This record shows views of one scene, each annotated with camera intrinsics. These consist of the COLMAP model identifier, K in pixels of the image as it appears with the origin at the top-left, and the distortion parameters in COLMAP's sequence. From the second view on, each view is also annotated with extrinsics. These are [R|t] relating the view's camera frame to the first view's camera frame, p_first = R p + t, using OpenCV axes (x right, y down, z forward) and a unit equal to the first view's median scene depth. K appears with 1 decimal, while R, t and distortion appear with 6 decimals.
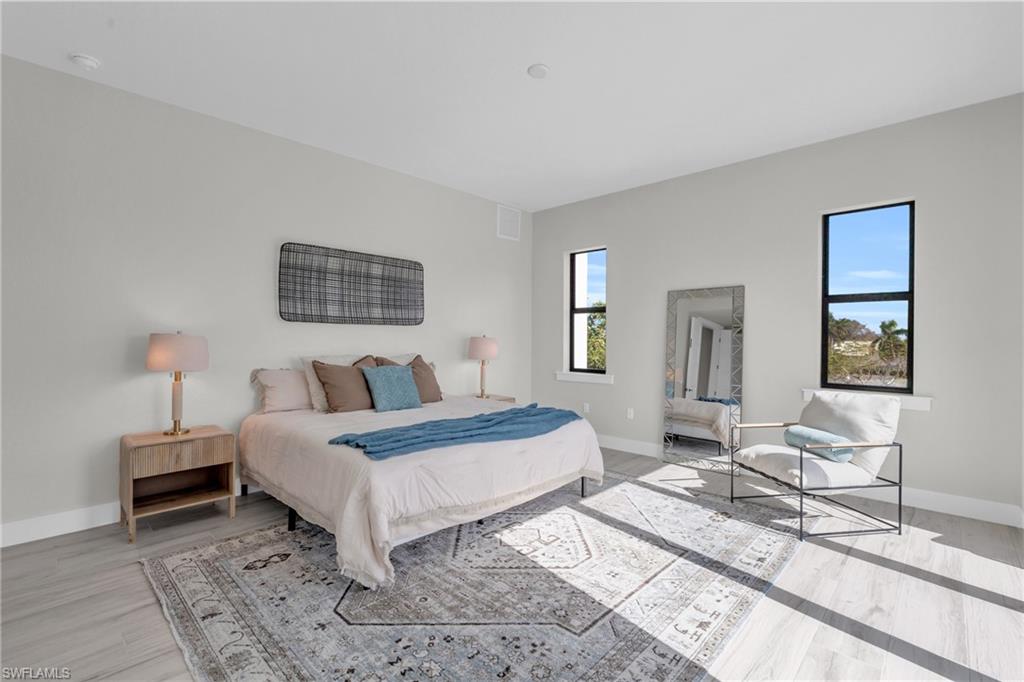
lens RADIAL K [[459.2, 0, 505.4], [0, 459.2, 340.4], [0, 0, 1]] dist [-0.012763, 0.000370]
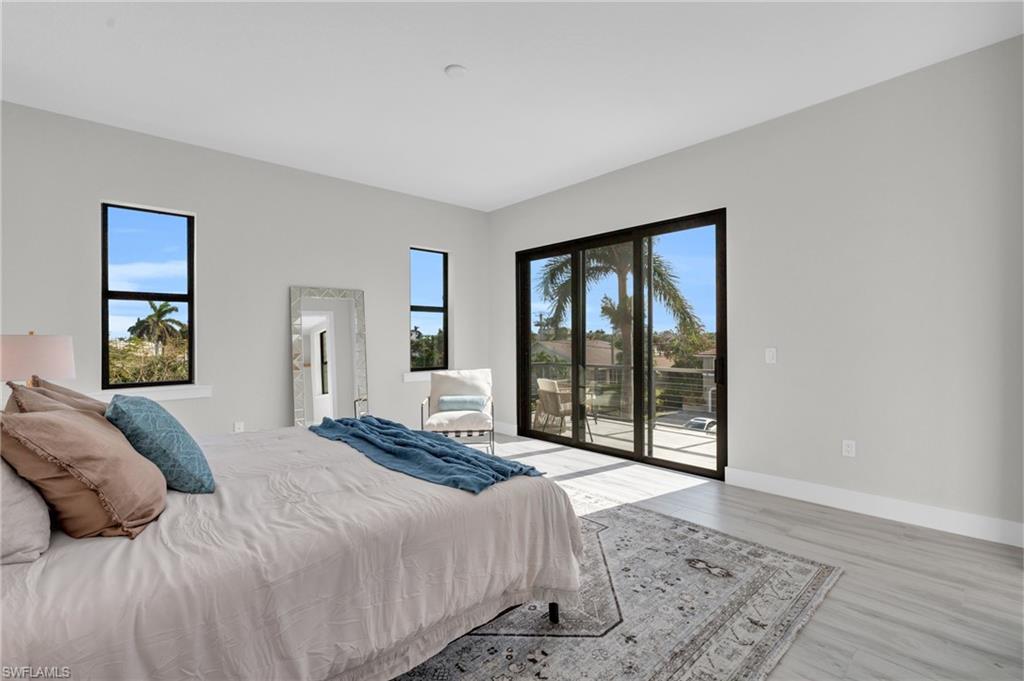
lens RADIAL K [[459.2, 0, 503.8], [0, 459.2, 336.5], [0, 0, 1]] dist [-0.012763, 0.000370]
pose [[0.084778, -0.012388, 0.996323, -1.341523], [0.016702, 0.999800, 0.011011, -0.028959], [-0.996260, 0.015707, 0.084968, 1.139158]]
